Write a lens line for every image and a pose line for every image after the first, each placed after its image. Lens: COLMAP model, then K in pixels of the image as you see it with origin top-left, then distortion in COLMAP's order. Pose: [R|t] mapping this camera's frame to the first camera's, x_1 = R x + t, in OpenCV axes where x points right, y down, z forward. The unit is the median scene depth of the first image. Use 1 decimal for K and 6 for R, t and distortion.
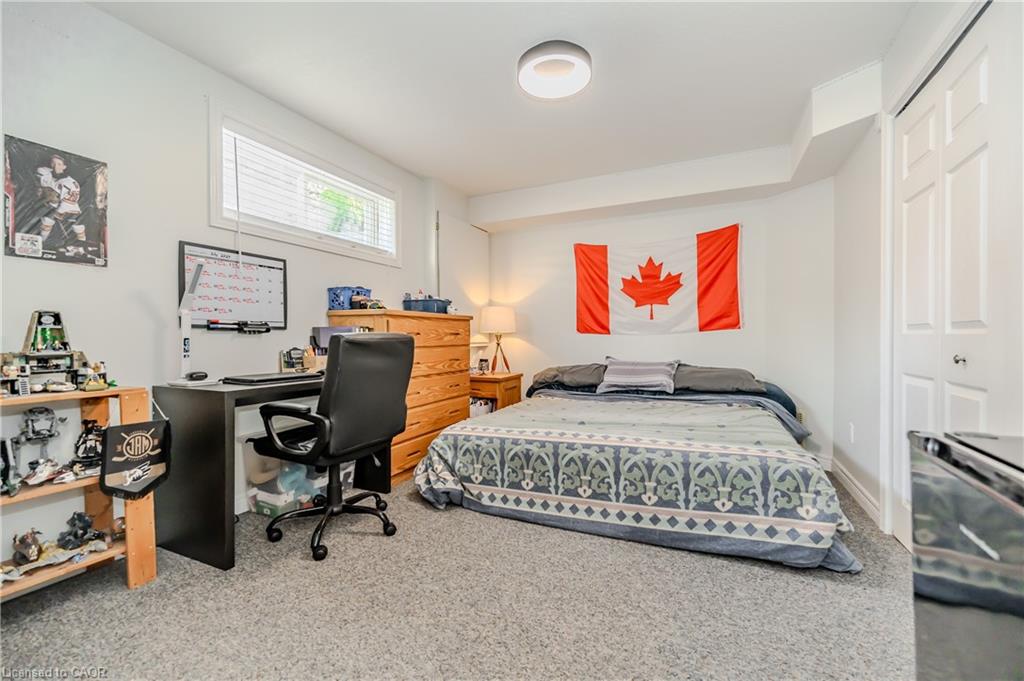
lens RADIAL K [[429.9, 0, 512.0], [0, 429.9, 340.5], [0, 0, 1]] dist [0.047132, -0.000178]
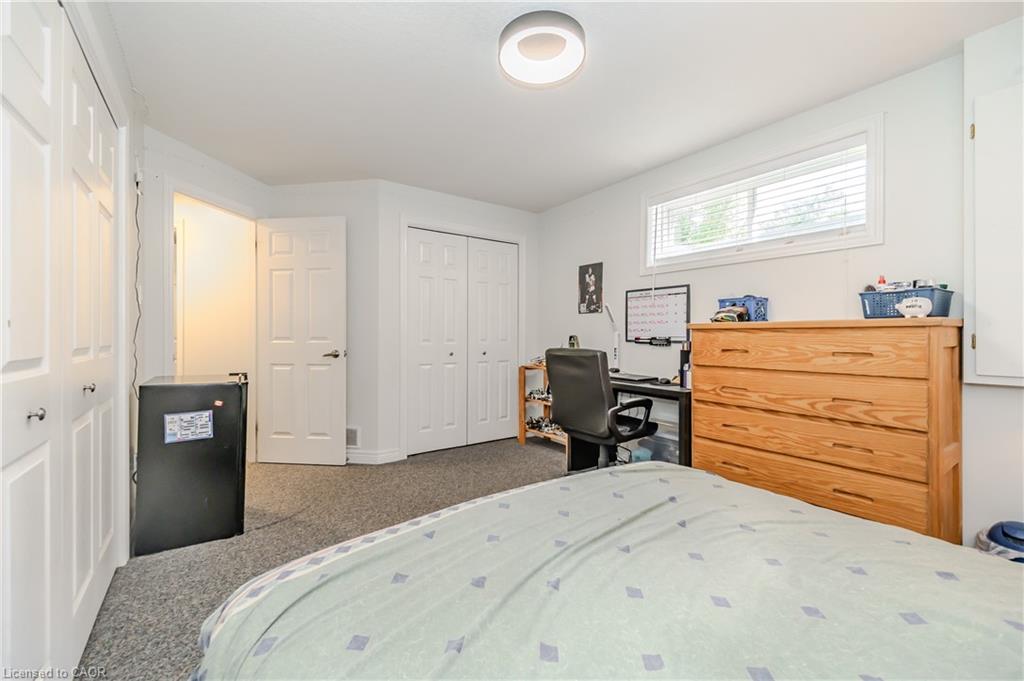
lens RADIAL K [[429.9, 0, 512.0], [0, 429.9, 340.5], [0, 0, 1]] dist [0.047132, -0.000178]
pose [[-0.485350, 0.001563, -0.874319, 0.848976], [-0.022771, 0.999637, 0.014428, -0.045160], [0.874023, 0.026911, -0.485138, 1.329162]]
